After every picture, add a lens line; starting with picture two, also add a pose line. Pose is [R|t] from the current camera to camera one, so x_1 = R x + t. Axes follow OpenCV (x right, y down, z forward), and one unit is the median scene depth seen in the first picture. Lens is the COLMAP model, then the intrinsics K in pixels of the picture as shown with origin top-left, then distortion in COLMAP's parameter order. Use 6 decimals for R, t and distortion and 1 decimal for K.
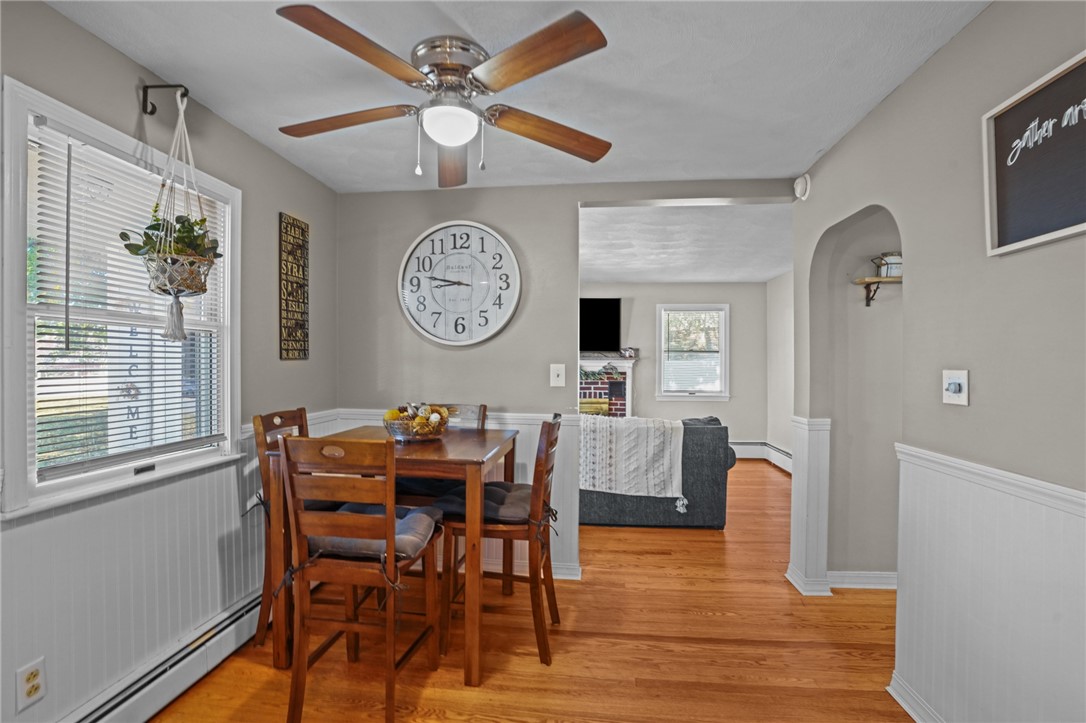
lens RADIAL K [[493.6, 0, 544.1], [0, 493.6, 363.7], [0, 0, 1]] dist [-0.030527, 0.004919]
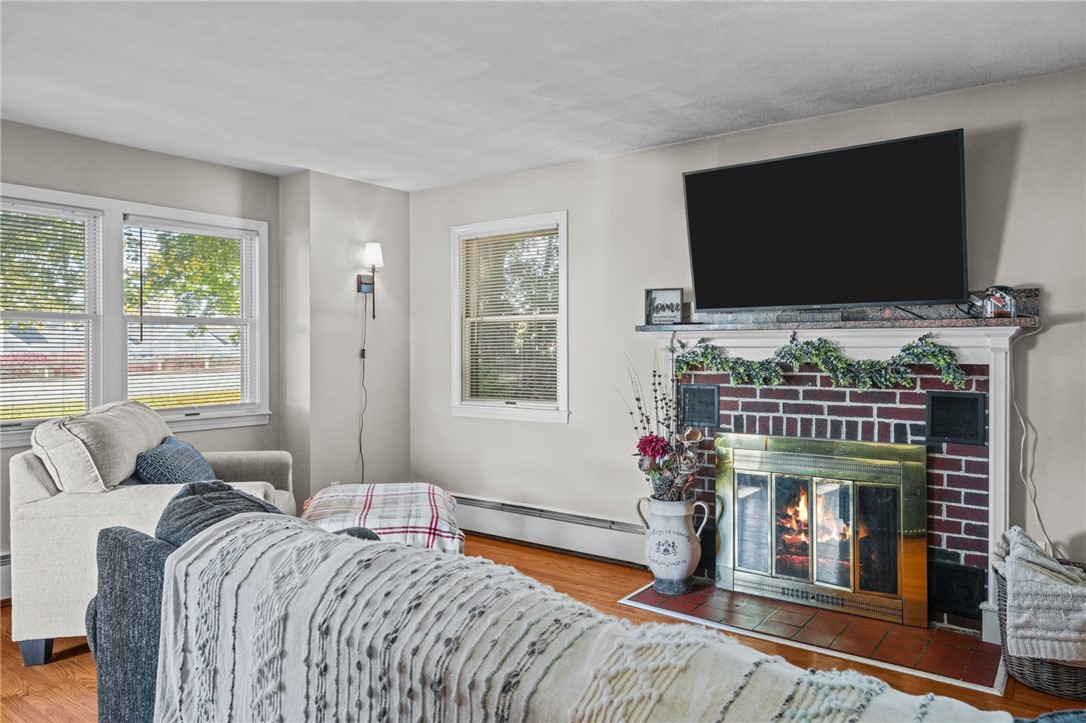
lens RADIAL K [[723.7, 0, 537.0], [0, 723.7, 353.5], [0, 0, 1]] dist [0.019939, -0.019700]
pose [[0.857195, 0.000016, -0.514993, 0.157404], [0.001414, 0.999996, 0.002385, 0.008003], [0.514991, -0.002773, 0.857191, 0.450386]]
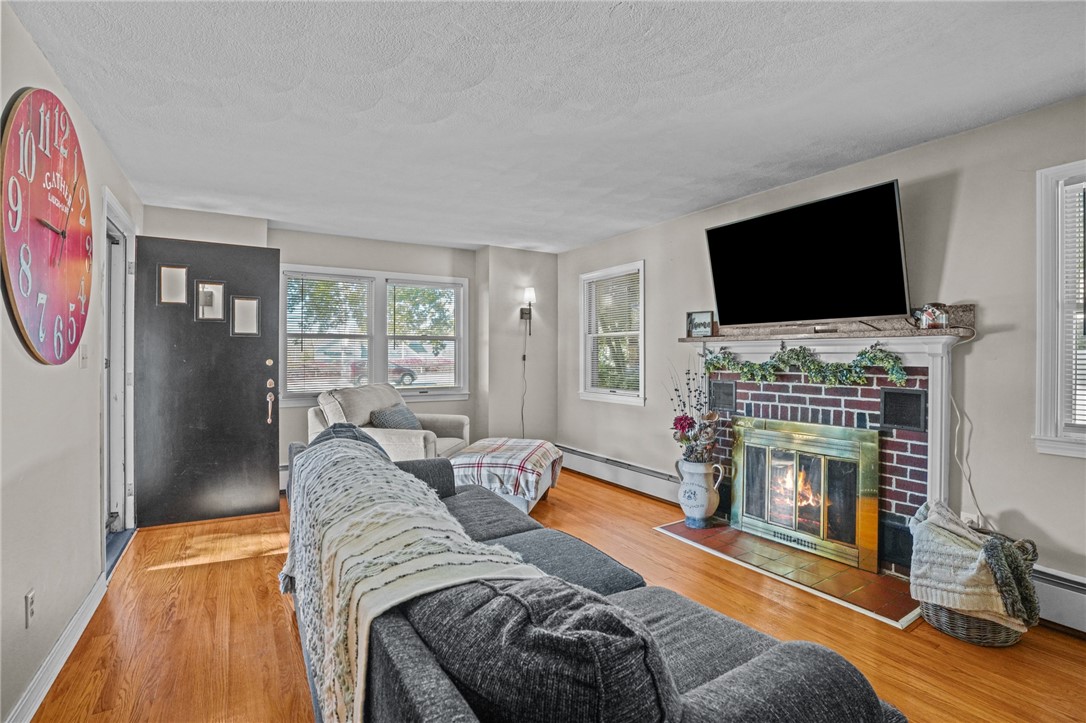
lens RADIAL K [[493.6, 0, 545.3], [0, 493.6, 359.1], [0, 0, 1]] dist [-0.030527, 0.004919]
pose [[0.627439, 0.003507, -0.778658, 0.273070], [-0.004389, 0.999990, 0.000967, 0.011341], [0.778654, 0.002811, 0.627448, 0.520538]]
